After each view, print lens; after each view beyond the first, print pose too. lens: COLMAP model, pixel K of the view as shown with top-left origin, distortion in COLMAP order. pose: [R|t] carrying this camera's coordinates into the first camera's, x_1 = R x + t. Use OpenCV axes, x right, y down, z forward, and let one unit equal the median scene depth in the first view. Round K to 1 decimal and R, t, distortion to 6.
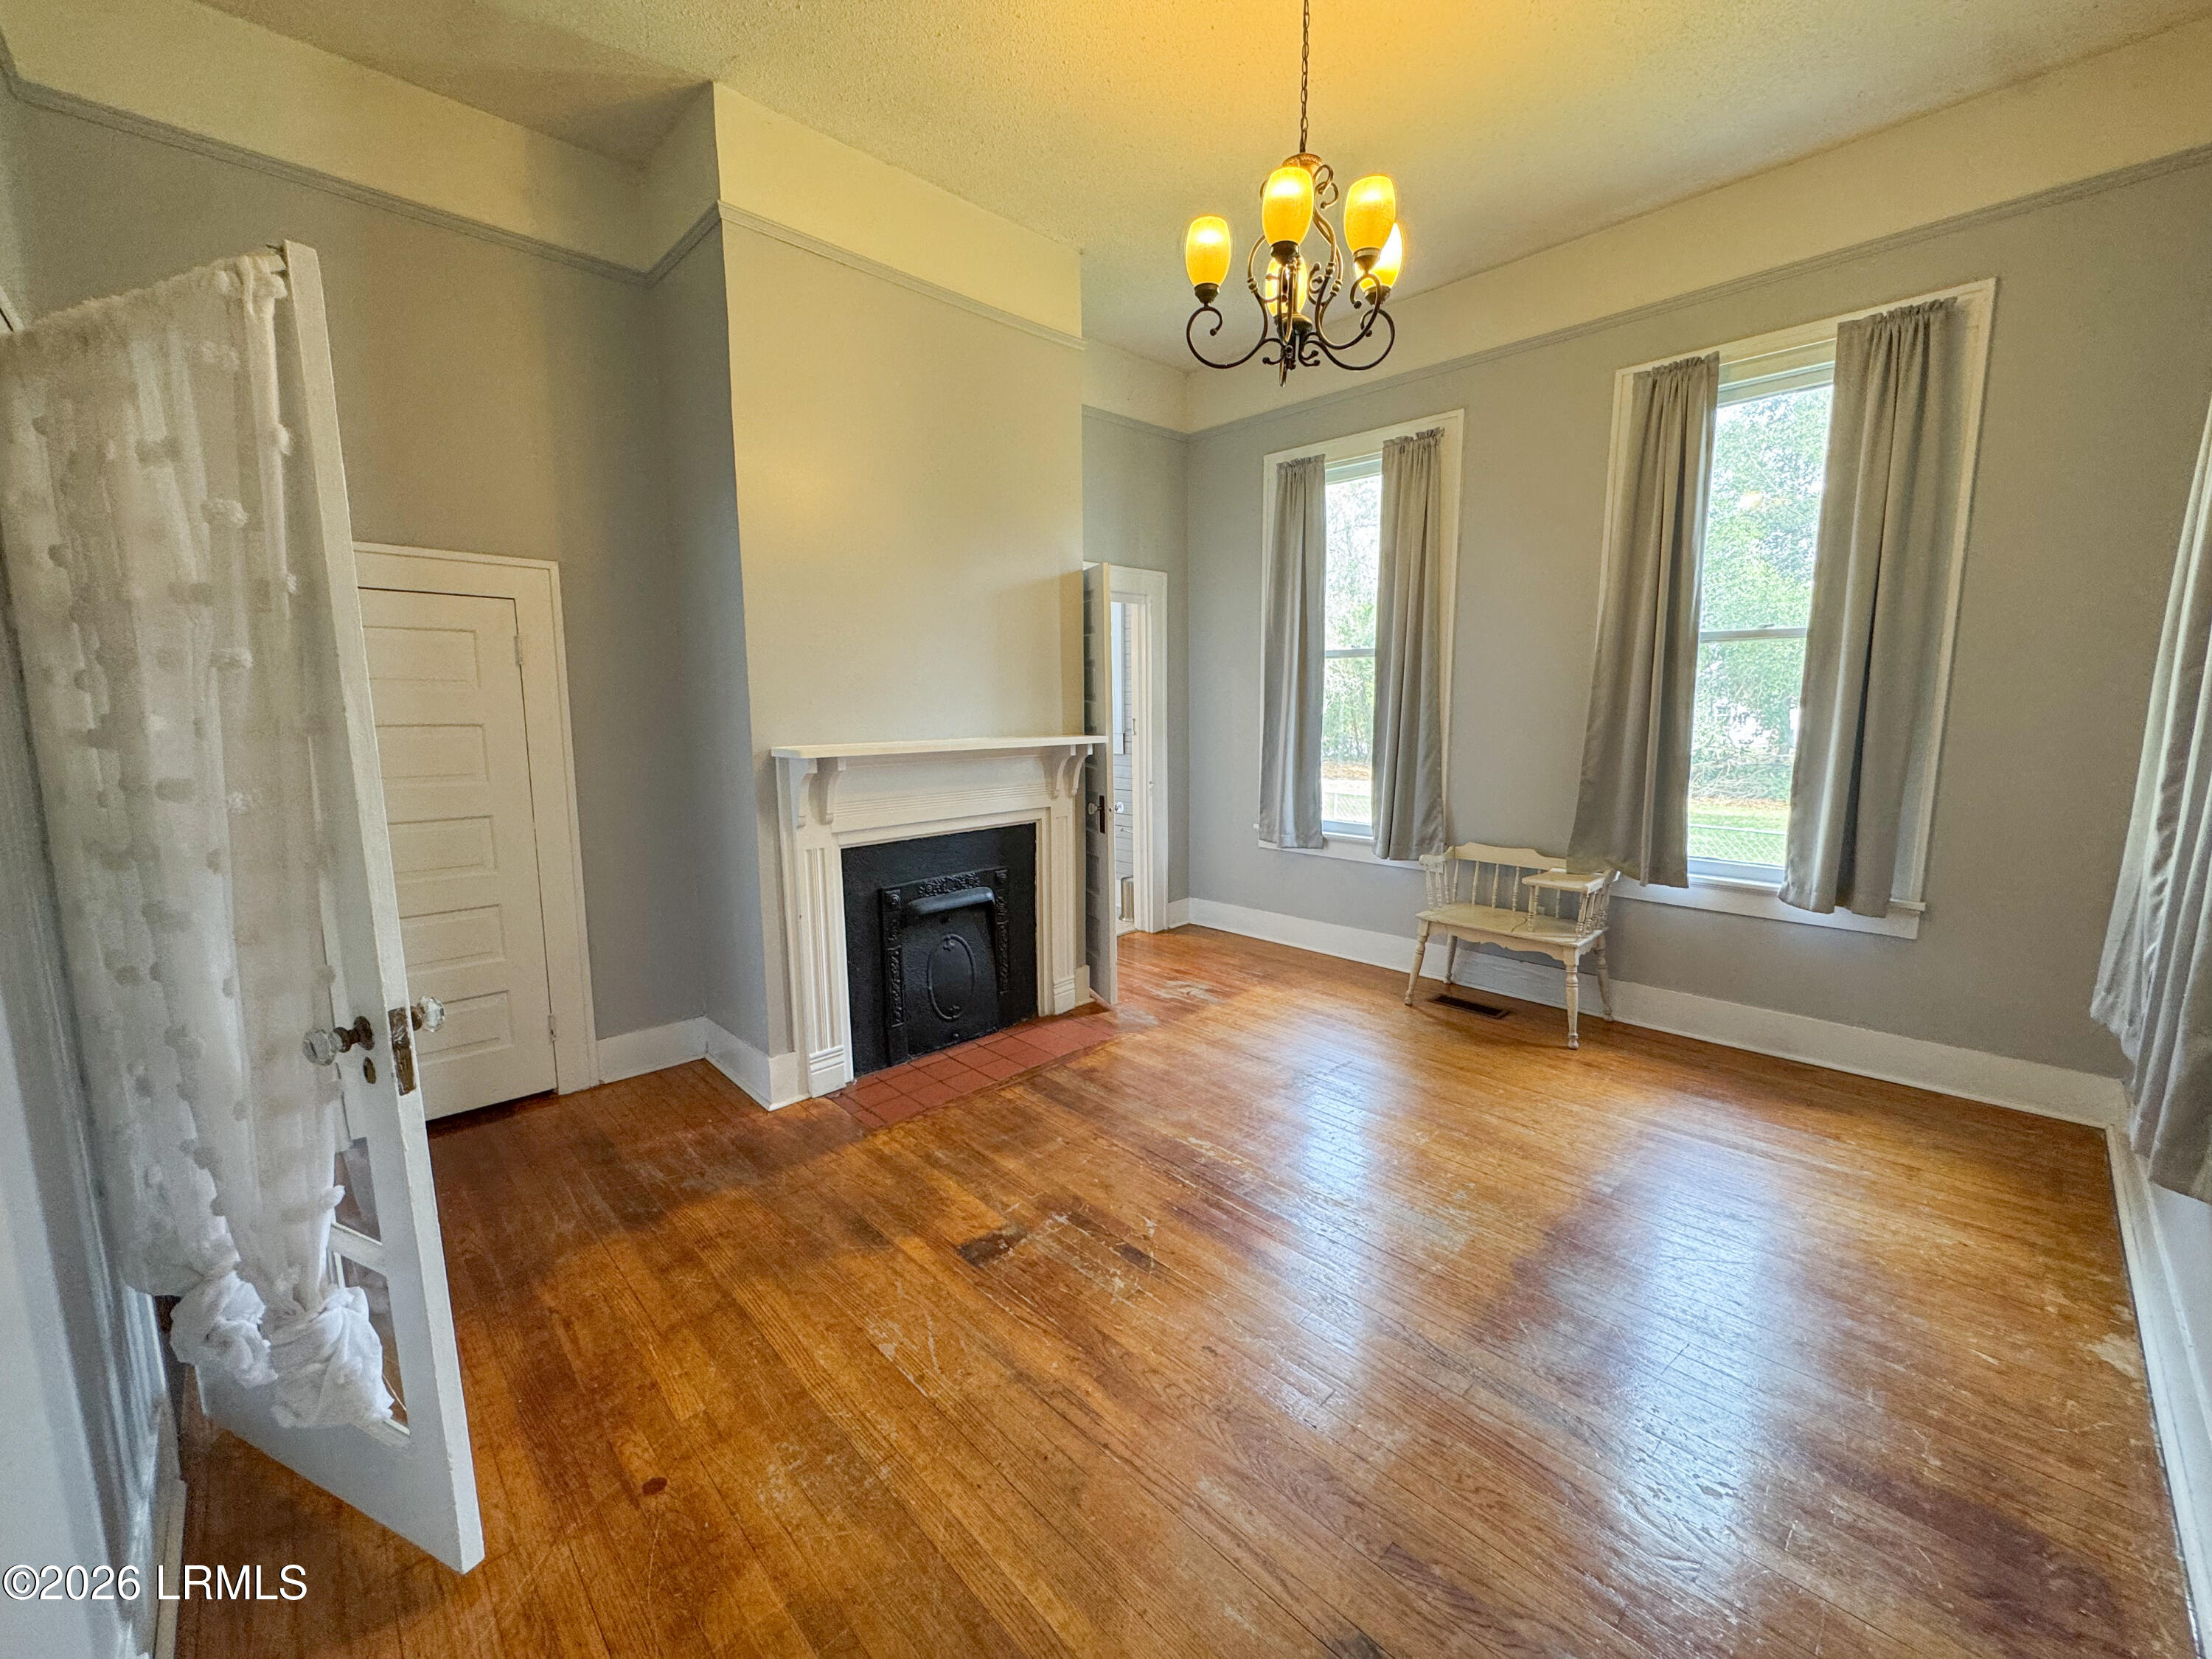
lens RADIAL K [[884.9, 0, 1099.8], [0, 884.9, 827.3], [0, 0, 1]] dist [-0.003101, -0.000612]
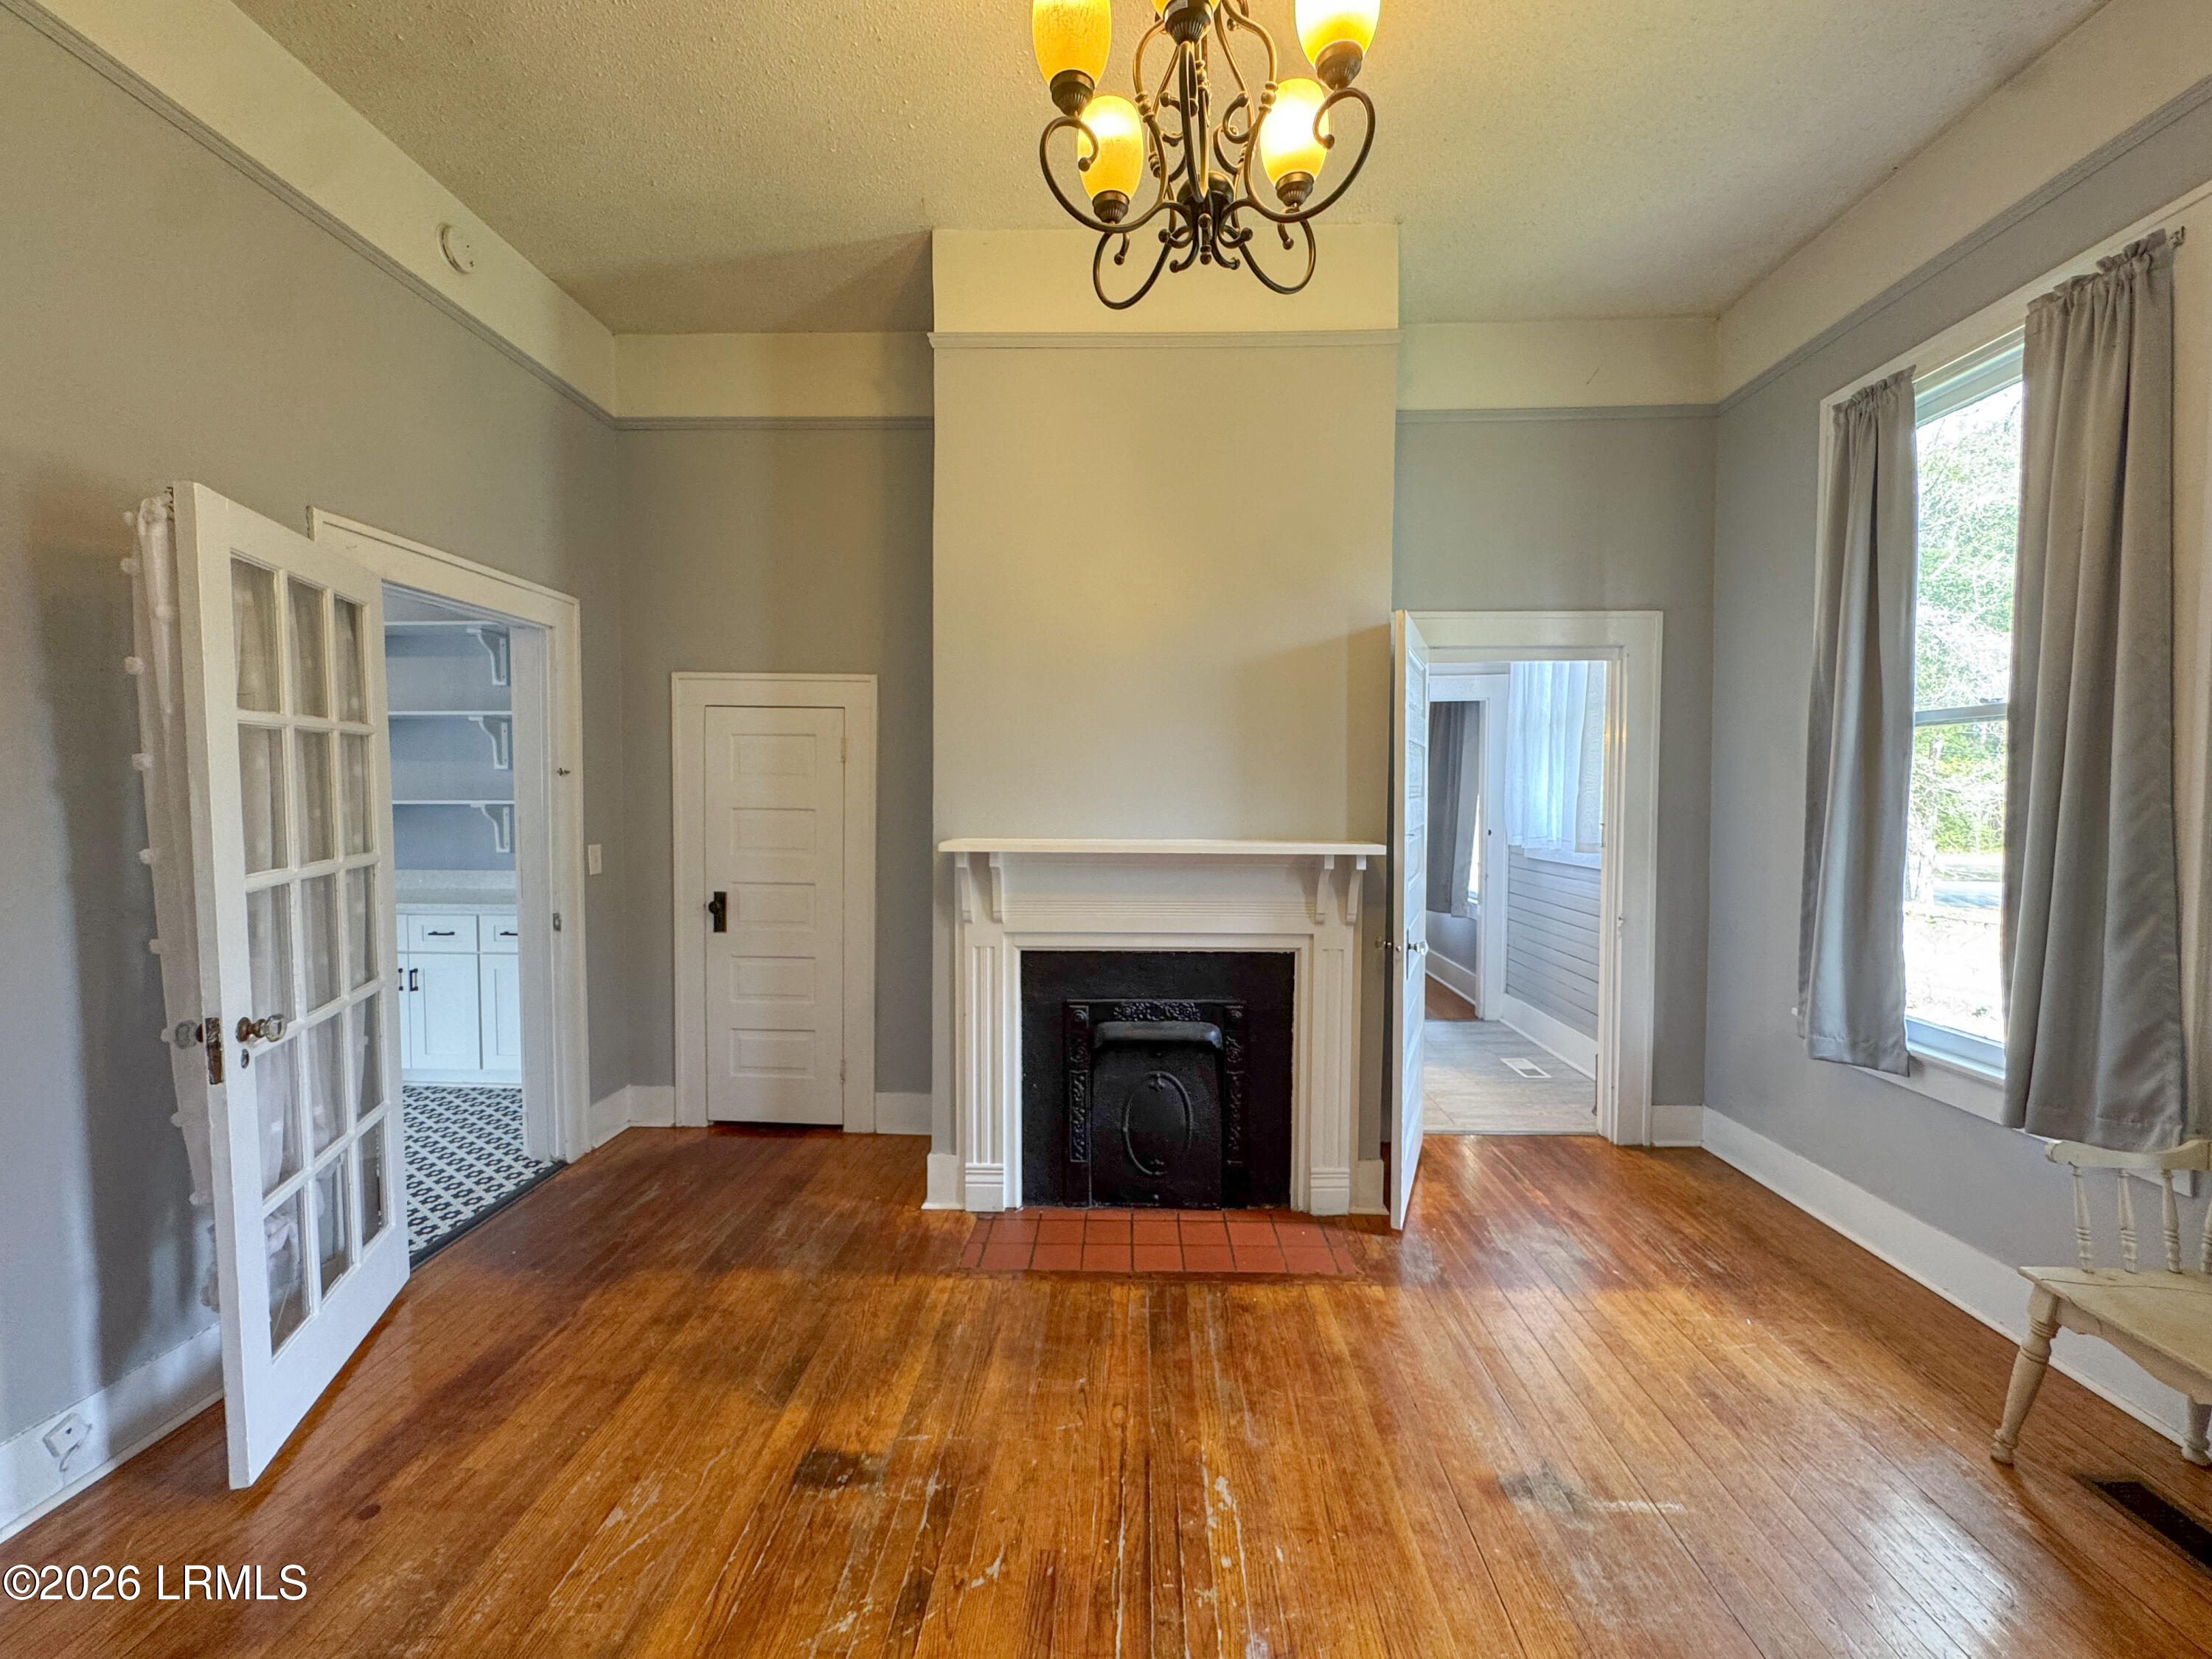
lens RADIAL K [[884.9, 0, 1106.3], [0, 884.9, 828.6], [0, 0, 1]] dist [-0.003101, -0.000612]
pose [[0.695911, 0.038041, -0.717119, 0.378623], [-0.111125, 0.992272, -0.055202, -0.053771], [0.709478, 0.118105, 0.694761, 0.348746]]
